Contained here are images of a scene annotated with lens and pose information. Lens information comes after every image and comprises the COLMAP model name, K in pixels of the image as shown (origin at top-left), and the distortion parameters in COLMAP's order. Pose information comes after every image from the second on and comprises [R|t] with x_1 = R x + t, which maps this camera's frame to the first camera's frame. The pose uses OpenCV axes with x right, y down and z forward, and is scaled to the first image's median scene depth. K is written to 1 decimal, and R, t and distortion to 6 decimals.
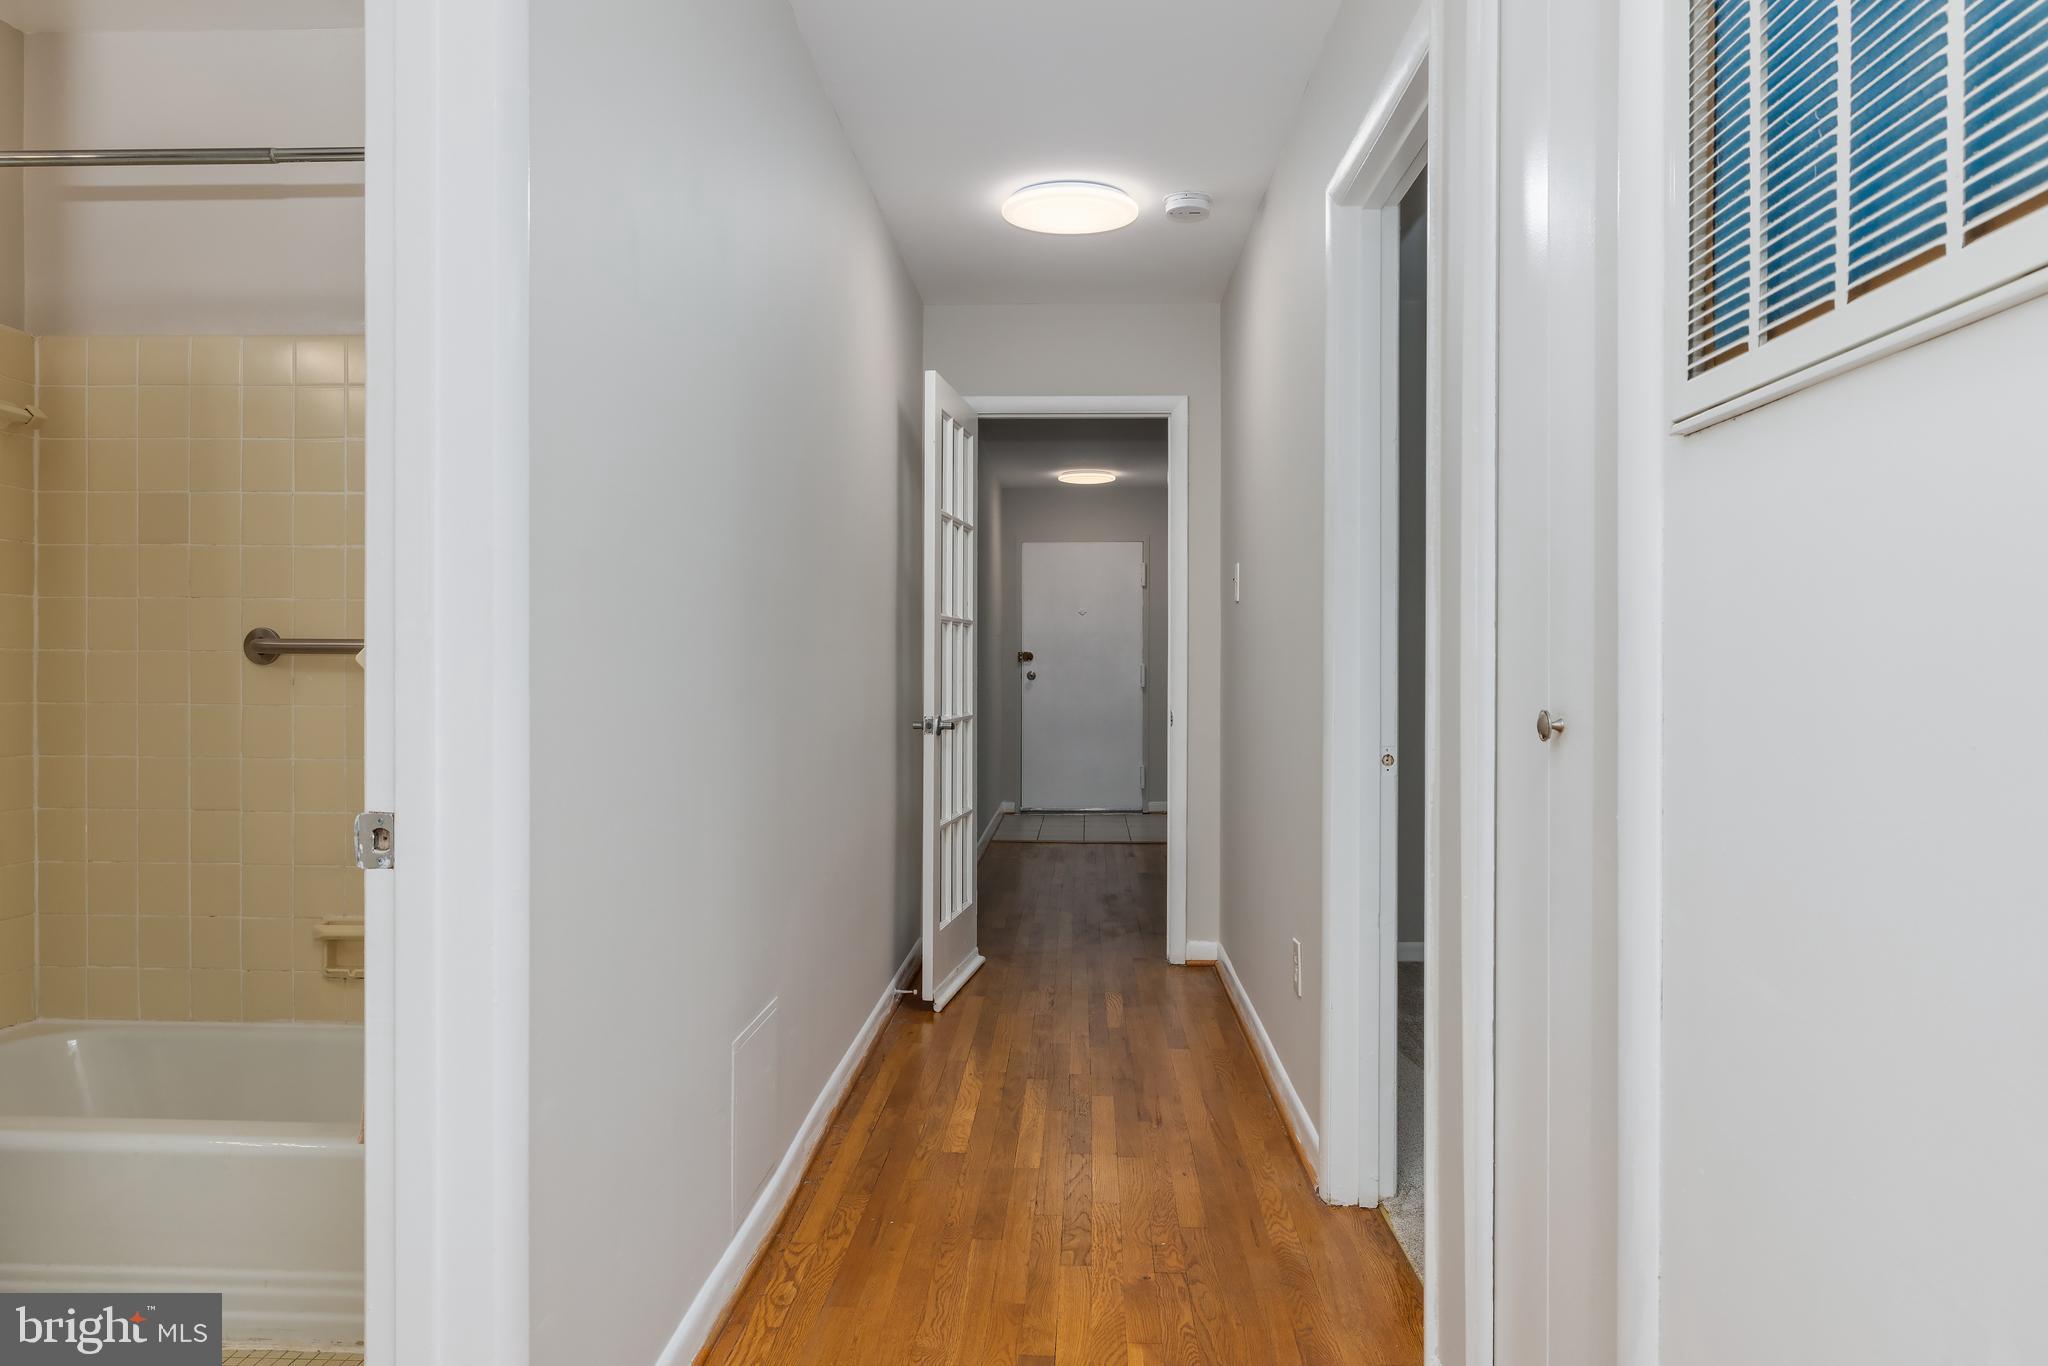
lens RADIAL K [[1375.1, 0, 1024.0], [0, 1375.1, 683.0], [0, 0, 1]] dist [-0.008420, -0.005234]
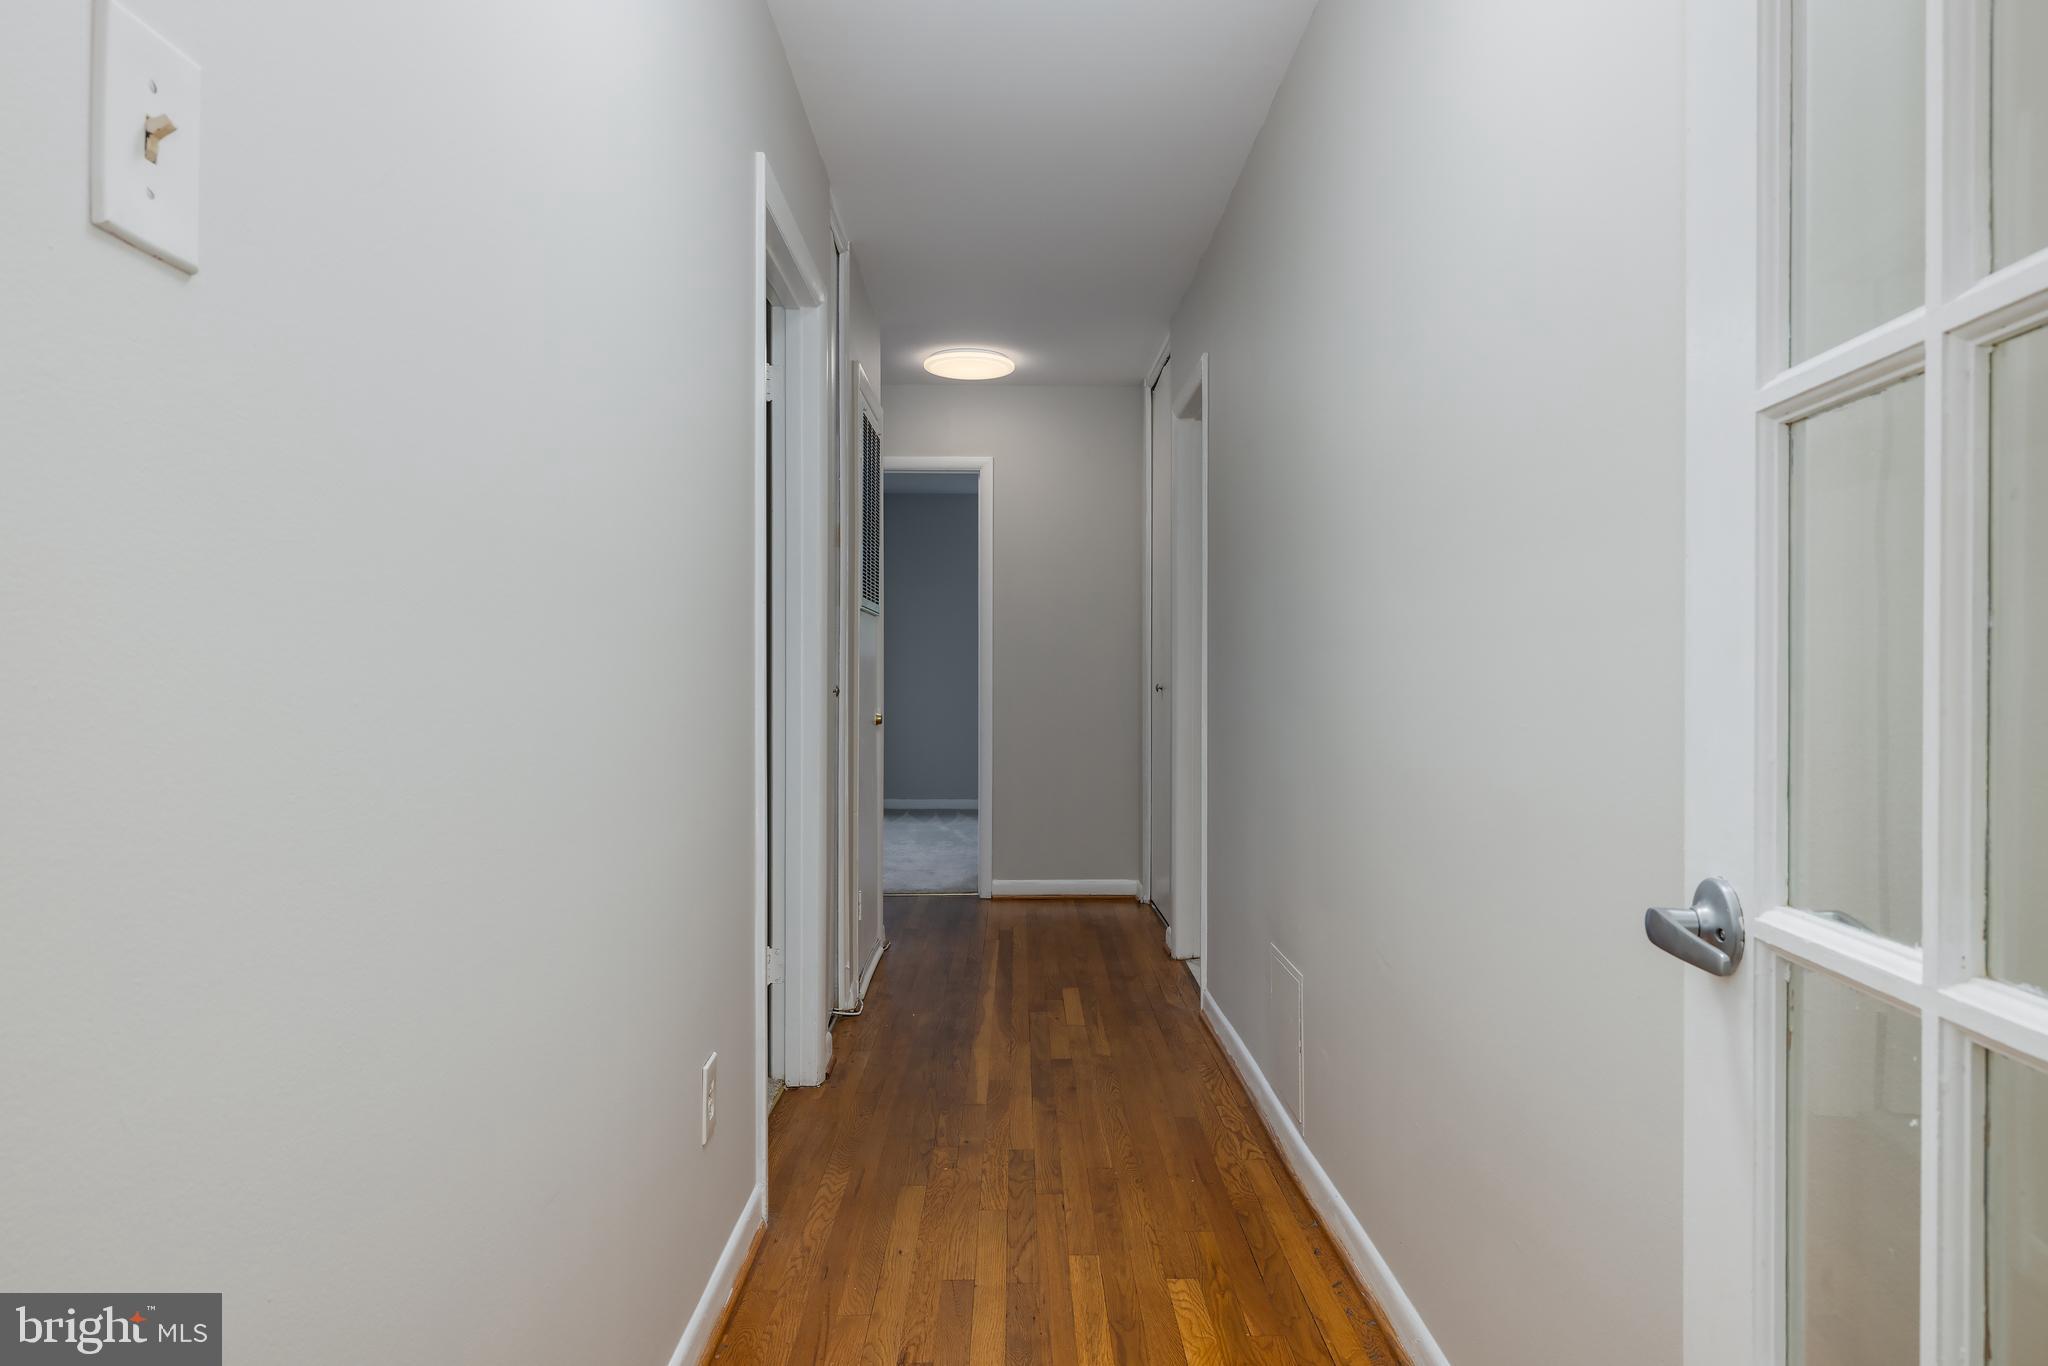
lens RADIAL K [[1375.1, 0, 1024.0], [0, 1375.1, 683.0], [0, 0, 1]] dist [-0.008420, -0.005234]
pose [[-0.998474, -0.008749, -0.054533, 0.026374], [-0.009512, 0.999860, 0.013750, -0.003622], [0.054405, 0.014248, -0.998417, 0.550502]]
